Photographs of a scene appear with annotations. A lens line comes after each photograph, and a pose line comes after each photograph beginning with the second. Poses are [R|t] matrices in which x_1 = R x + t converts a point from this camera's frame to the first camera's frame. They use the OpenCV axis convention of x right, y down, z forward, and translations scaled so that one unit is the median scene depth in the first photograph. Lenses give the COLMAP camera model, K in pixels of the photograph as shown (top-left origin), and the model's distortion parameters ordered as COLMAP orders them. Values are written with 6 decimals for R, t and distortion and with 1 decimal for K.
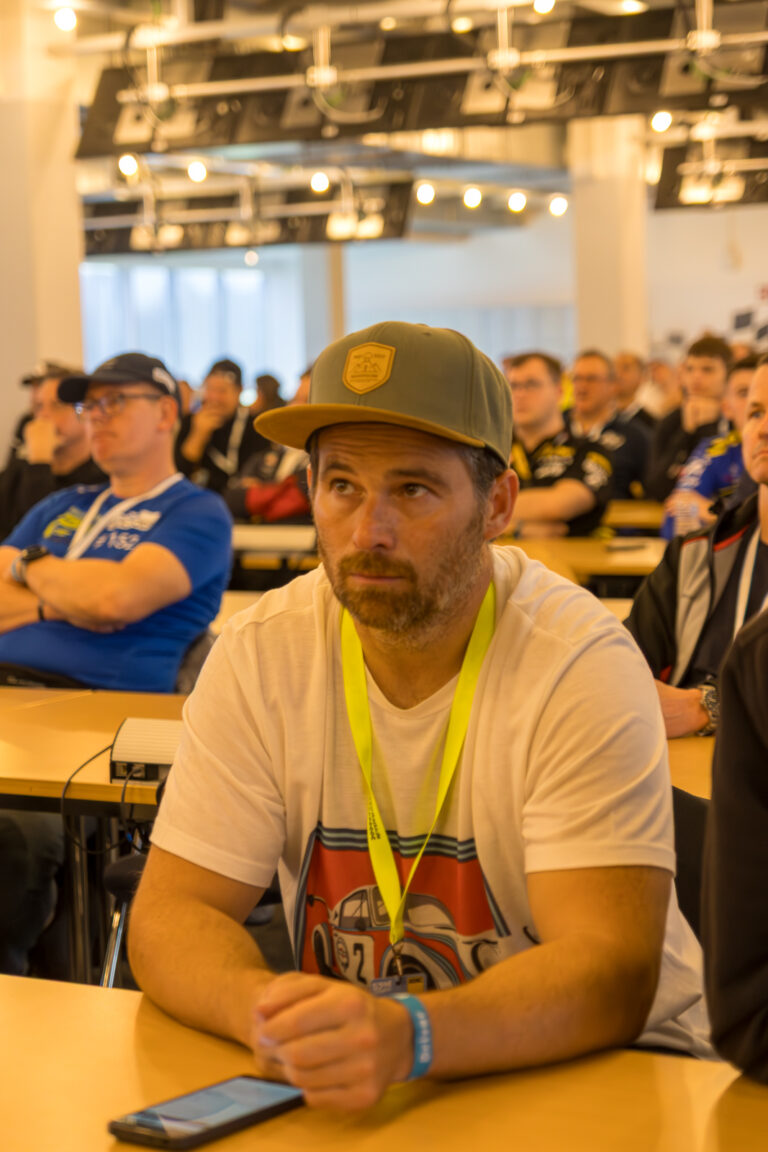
lens RADIAL K [[2605.1, 0, 384.0], [0, 2605.1, 576.0], [0, 0, 1]] dist [0.057689, -0.002745]
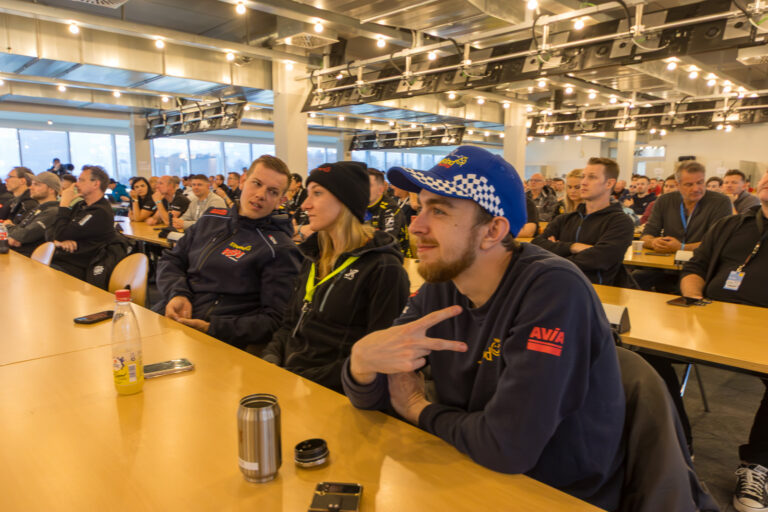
lens RADIAL K [[557.4, 0, 384.0], [0, 557.4, 256.0], [0, 0, 1]] dist [0.000347, -0.000580]
pose [[0.958765, 0.068472, -0.275827, 0.230108], [-0.053209, 0.996629, 0.062452, -0.033731], [0.279174, -0.045200, 0.959176, 0.418116]]
